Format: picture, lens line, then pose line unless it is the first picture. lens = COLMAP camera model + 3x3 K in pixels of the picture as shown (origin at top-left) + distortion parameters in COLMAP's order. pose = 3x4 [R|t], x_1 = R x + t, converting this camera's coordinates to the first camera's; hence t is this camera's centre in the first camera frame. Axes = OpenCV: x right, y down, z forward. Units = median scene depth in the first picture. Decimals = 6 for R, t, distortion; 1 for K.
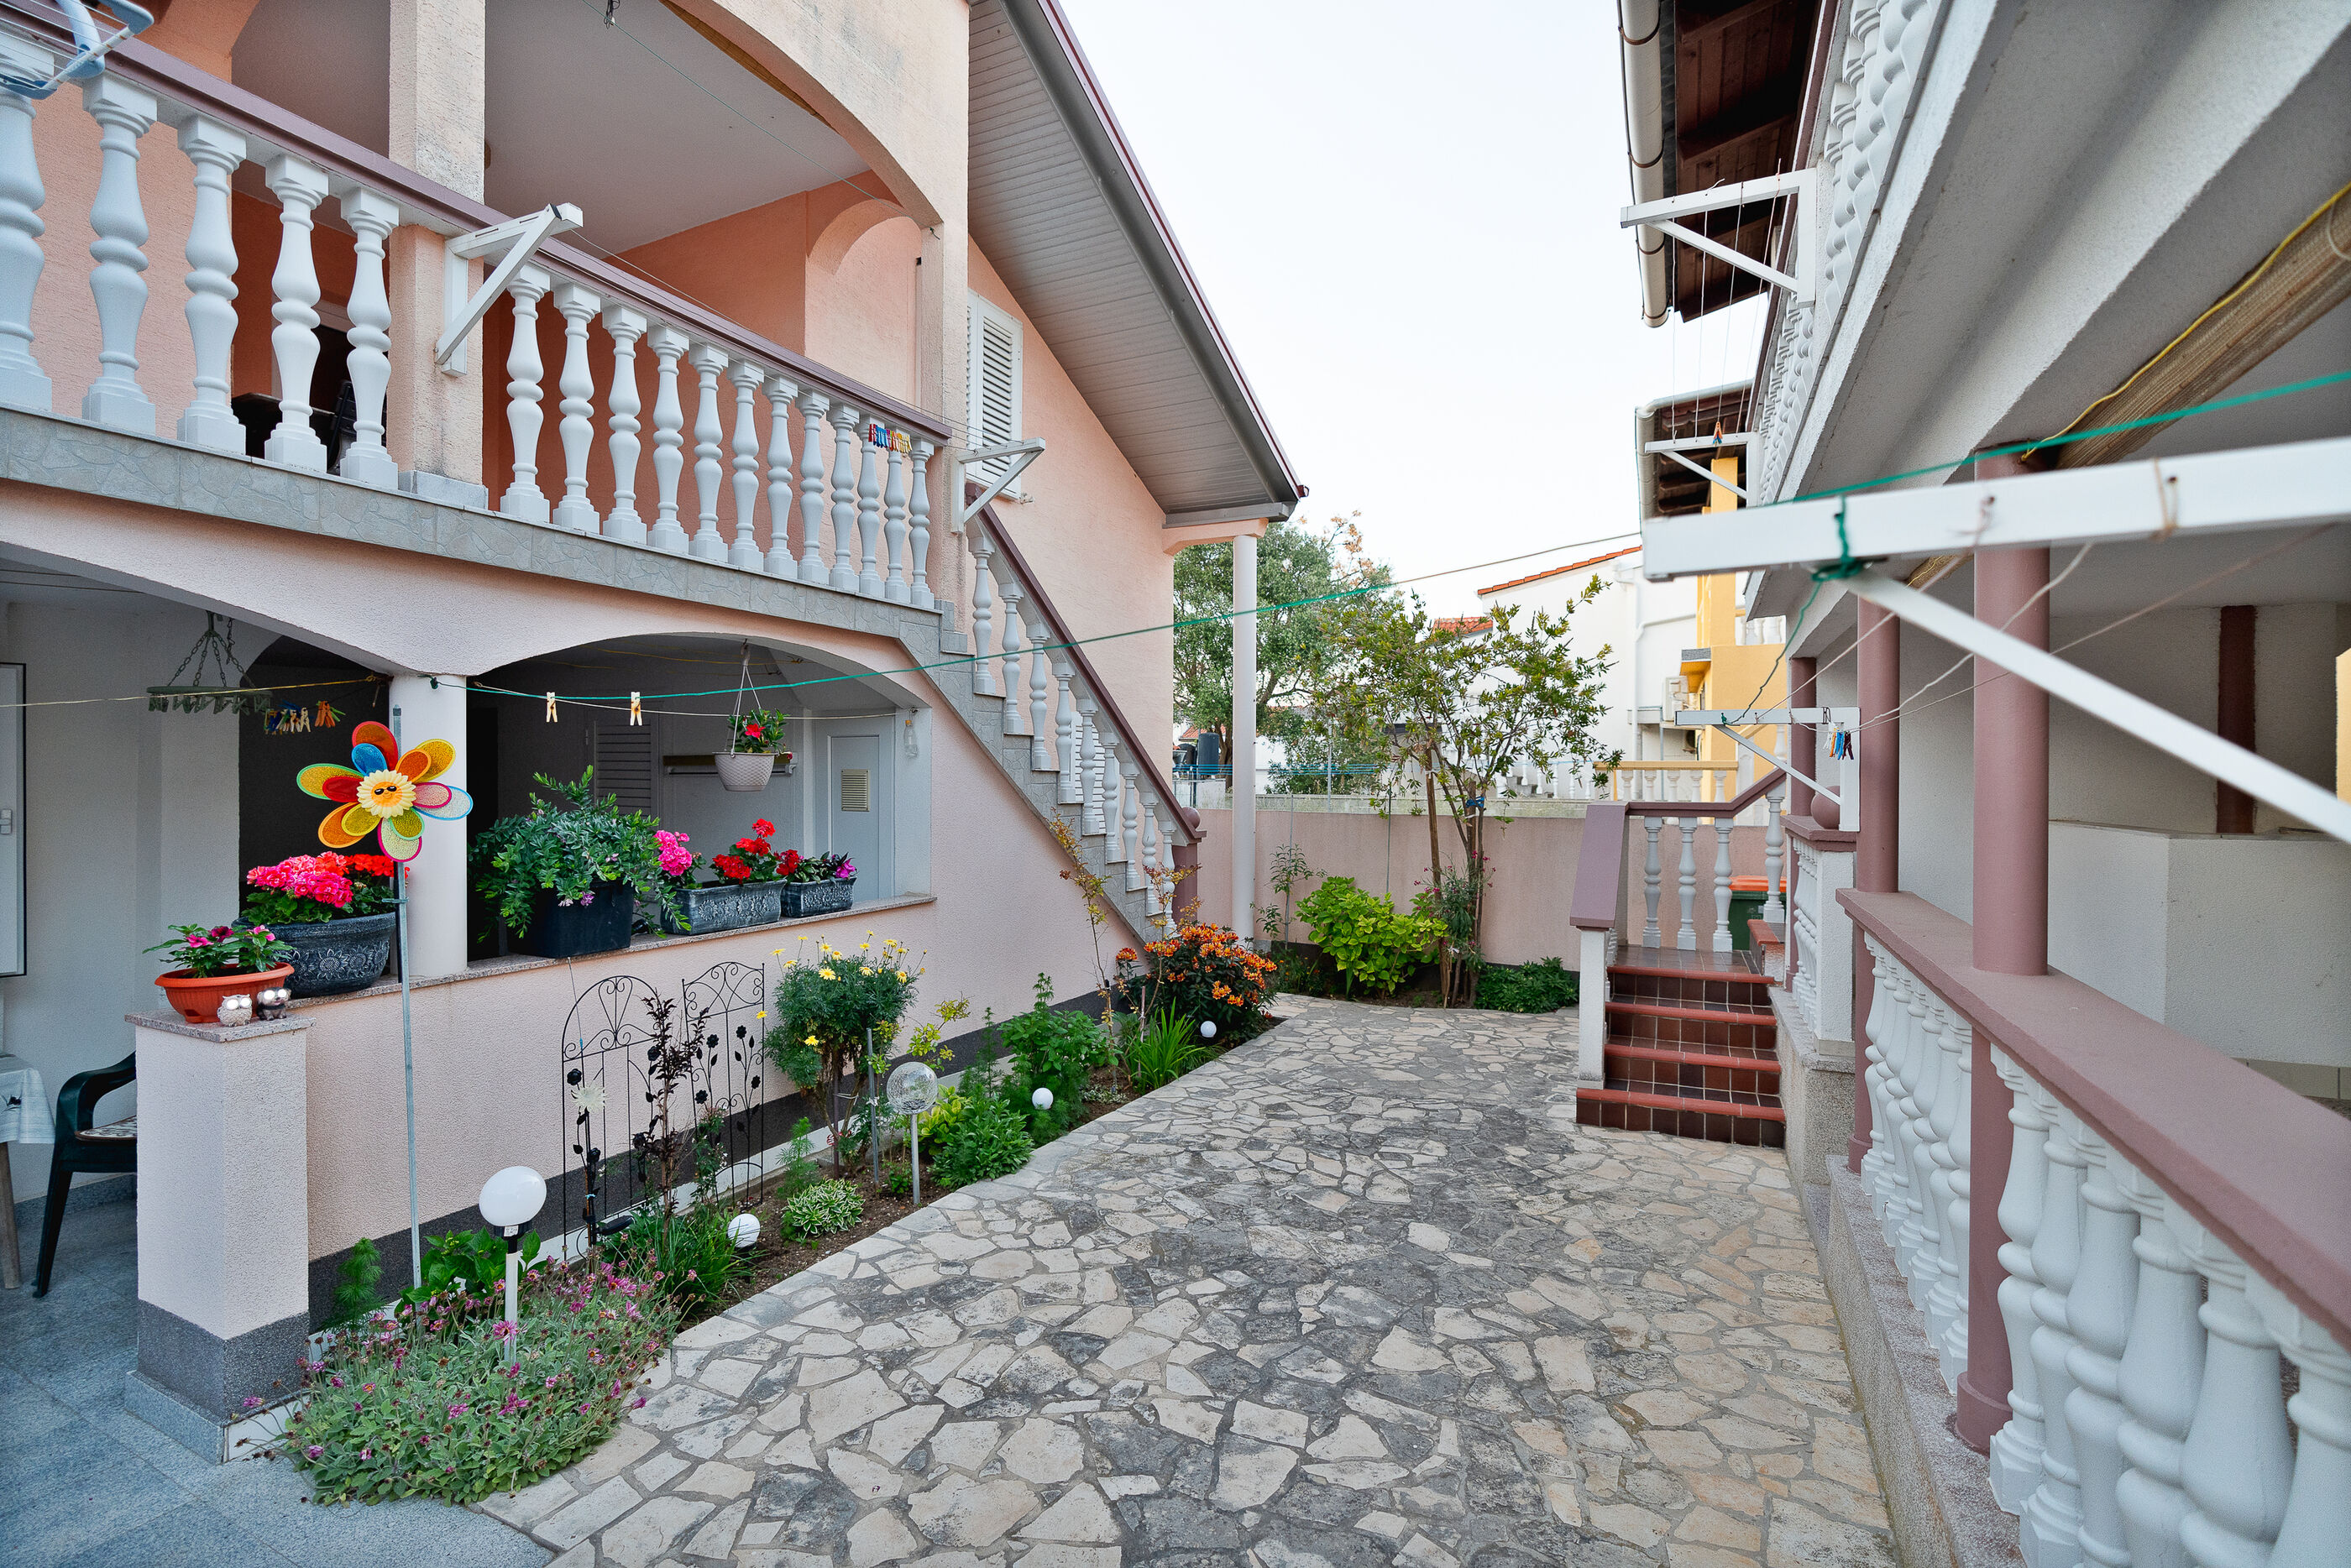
lens RADIAL K [[1072.2, 0, 1180.4], [0, 1072.2, 782.8], [0, 0, 1]] dist [-0.005712, -0.000099]
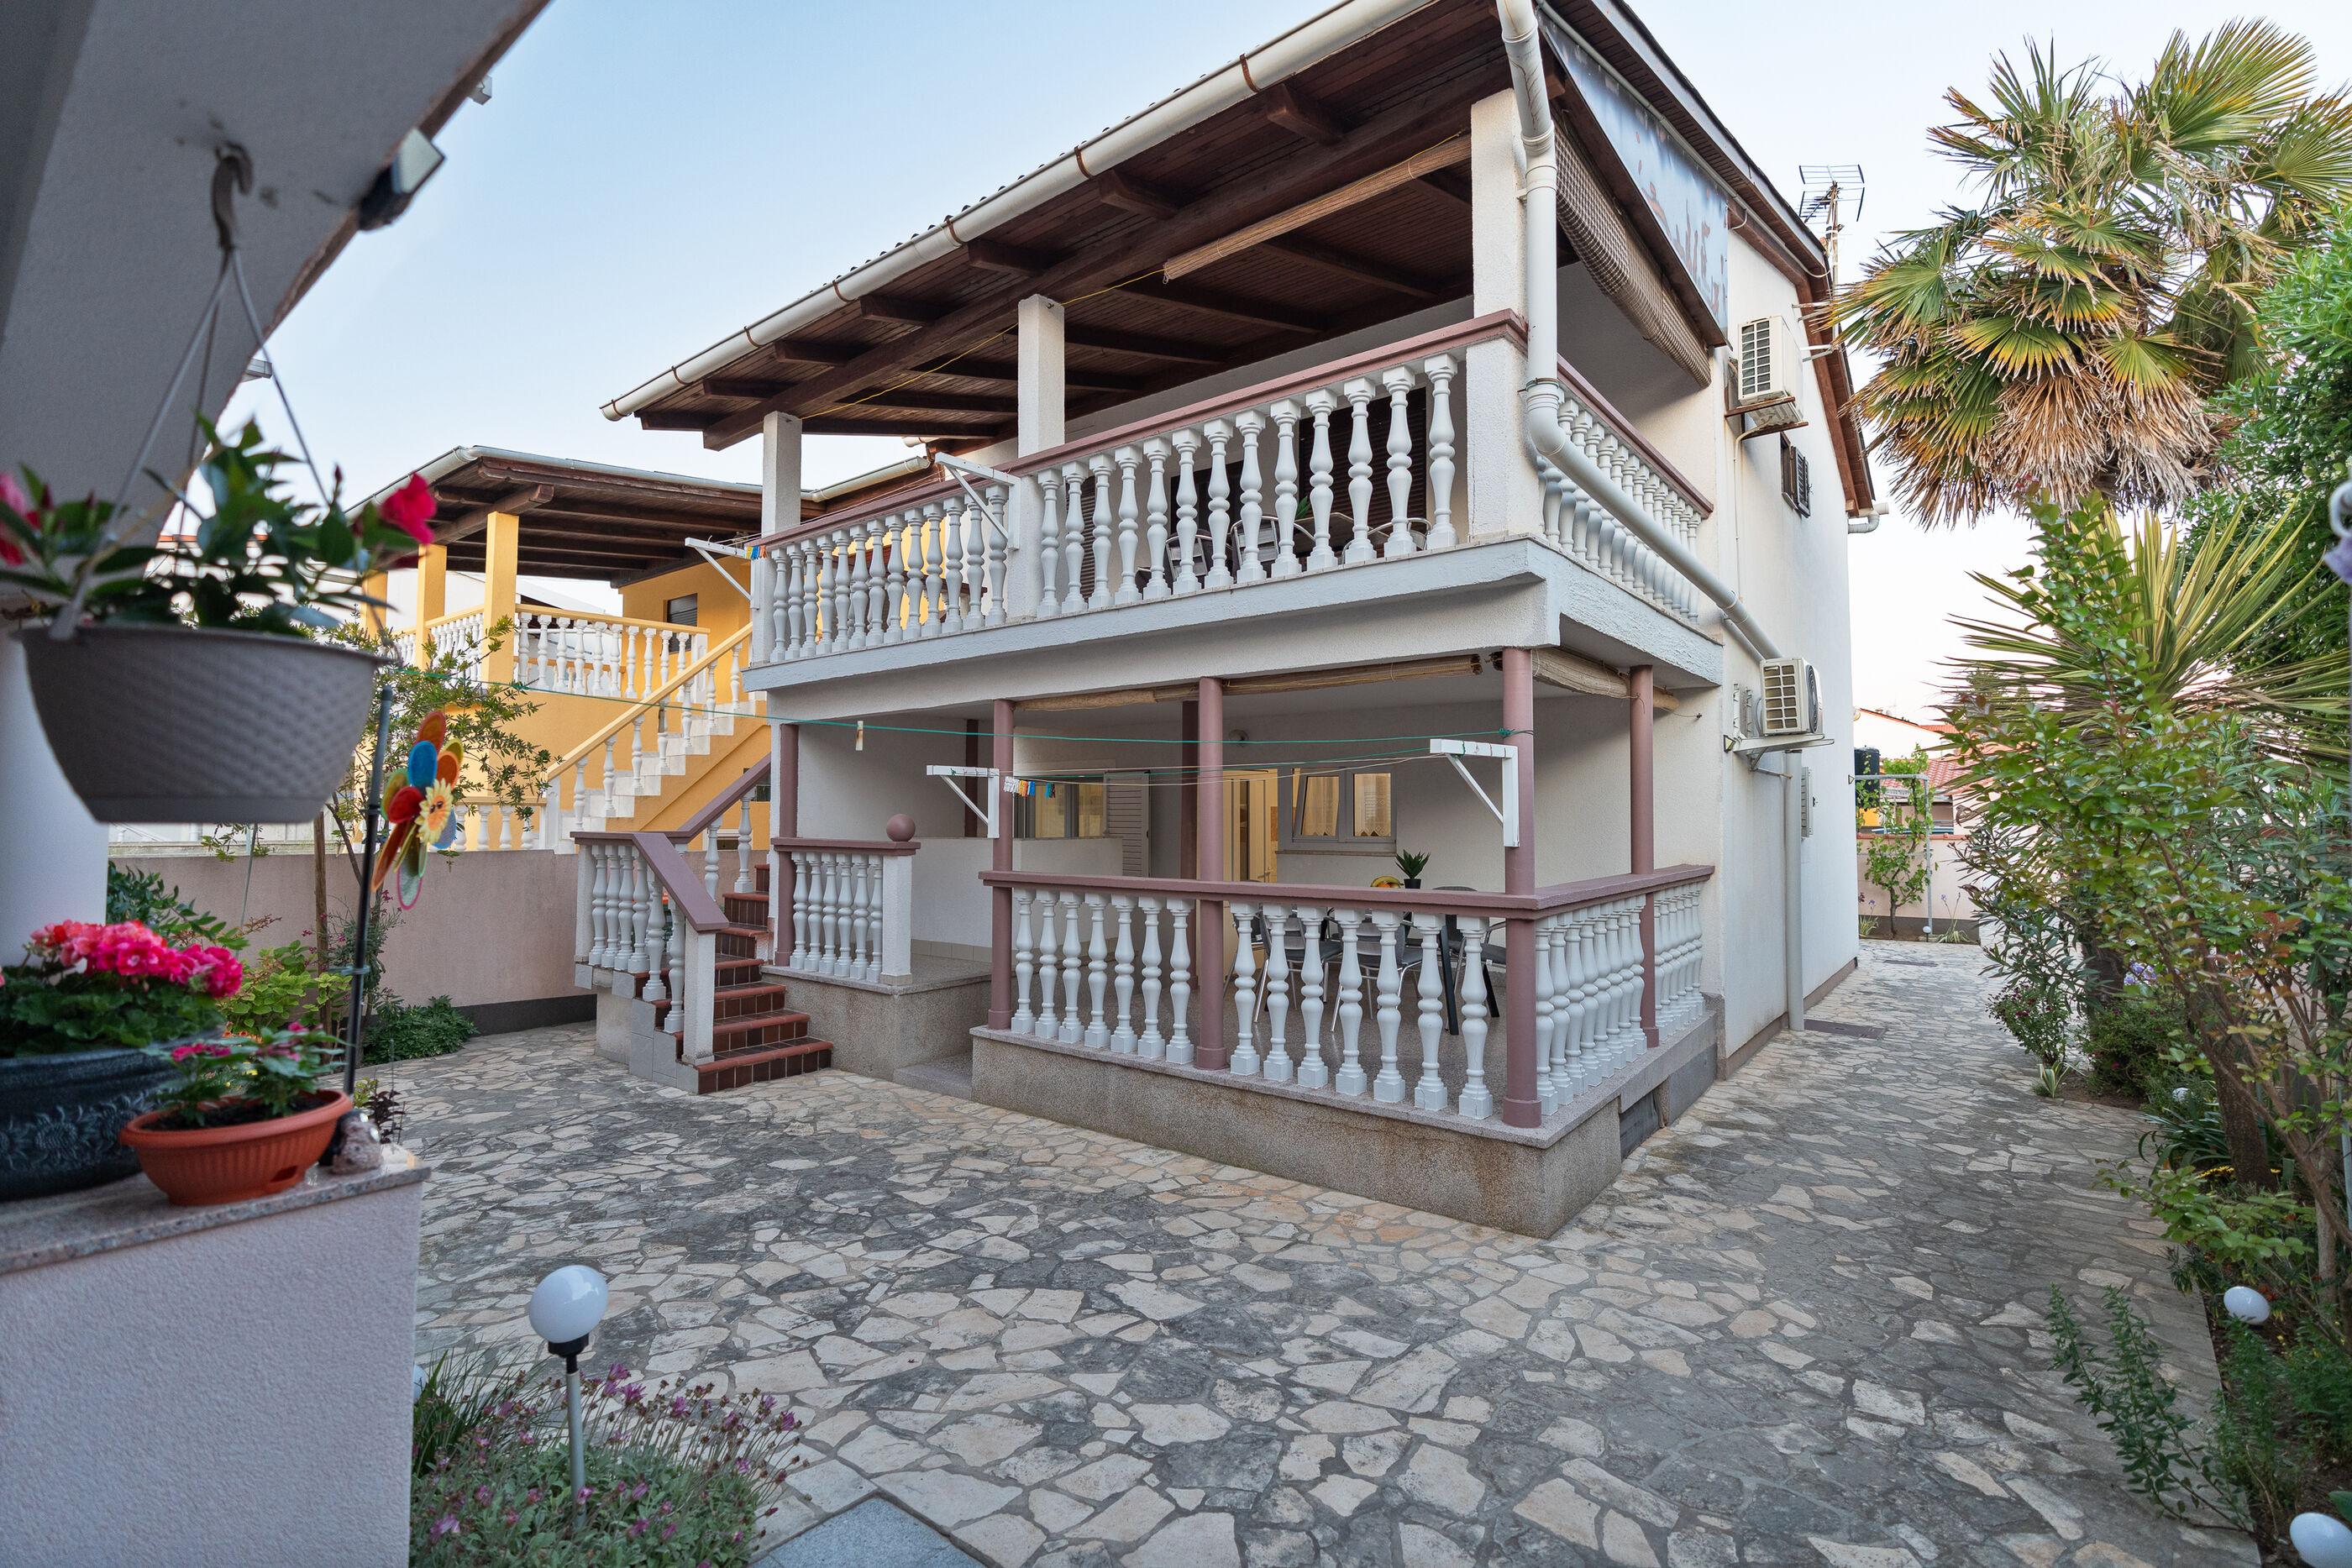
lens RADIAL K [[1072.7, 0, 1179.2], [0, 1072.7, 787.5], [0, 0, 1]] dist [-0.005712, -0.000099]
pose [[0.239804, 0.027051, 0.970444, -0.960871], [0.006079, 0.999550, -0.029364, 0.013299], [-0.970802, 0.012941, 0.239532, 0.249728]]
